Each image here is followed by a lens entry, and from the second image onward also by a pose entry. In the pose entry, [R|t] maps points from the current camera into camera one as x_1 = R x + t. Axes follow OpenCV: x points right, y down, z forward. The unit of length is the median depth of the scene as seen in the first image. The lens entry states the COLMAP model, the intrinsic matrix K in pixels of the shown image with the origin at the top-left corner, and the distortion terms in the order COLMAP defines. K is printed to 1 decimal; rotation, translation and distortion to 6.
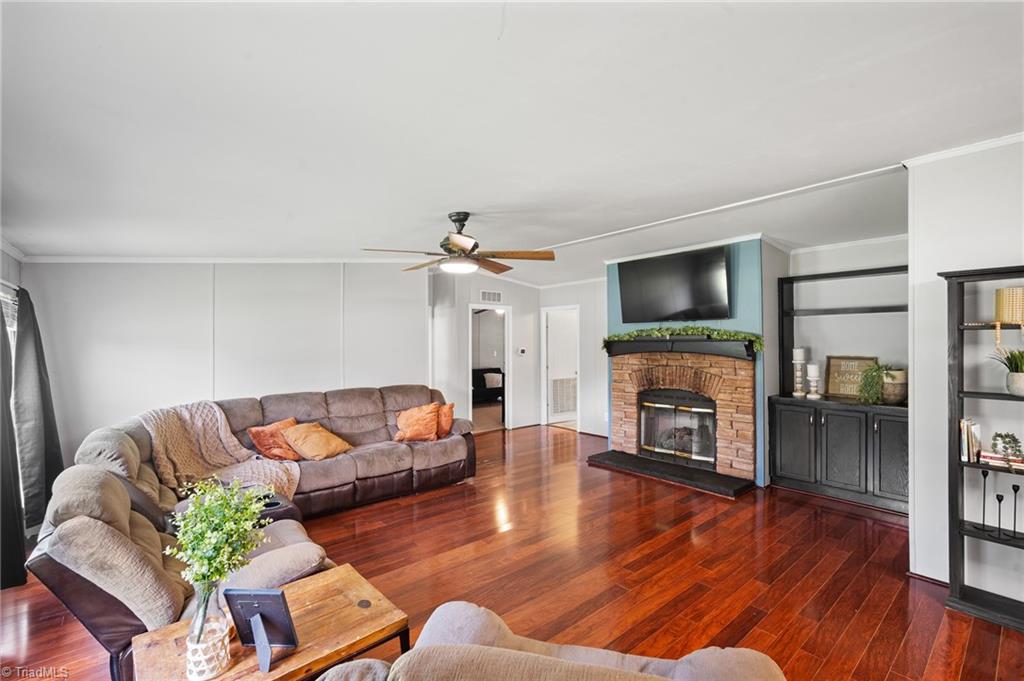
lens RADIAL K [[450.5, 0, 510.8], [0, 450.5, 338.3], [0, 0, 1]] dist [-0.010057, -0.000337]
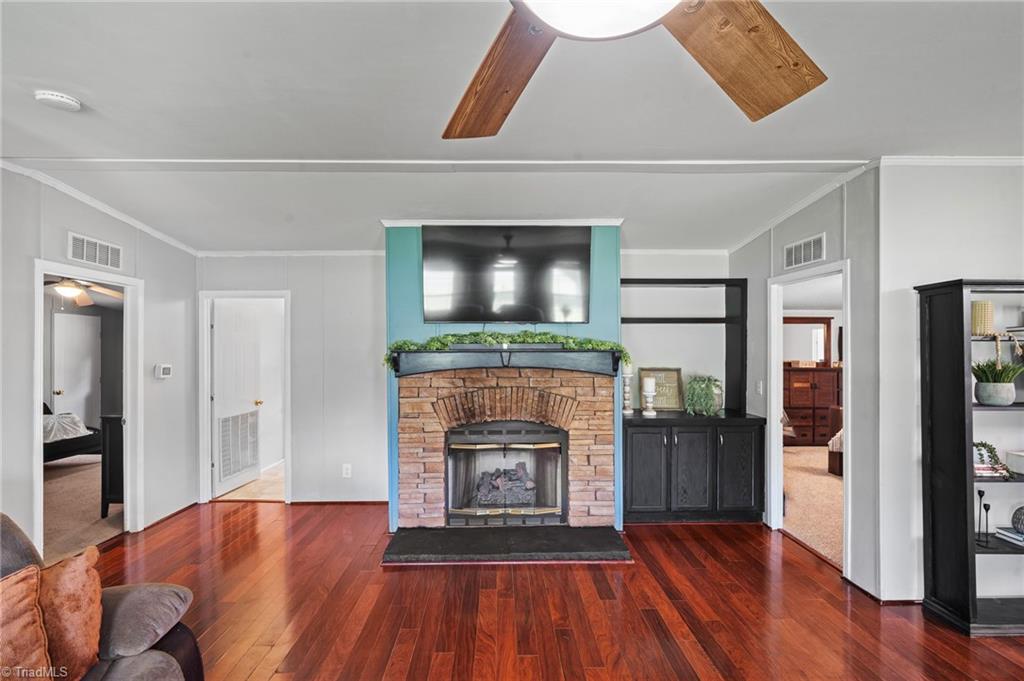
lens RADIAL K [[450.5, 0, 508.5], [0, 450.5, 347.0], [0, 0, 1]] dist [-0.010057, -0.000337]
pose [[0.633256, 0.009459, 0.773885, -0.176976], [-0.007098, 0.999954, -0.006414, 0.003167], [-0.773910, -0.001431, 0.633294, 0.550483]]
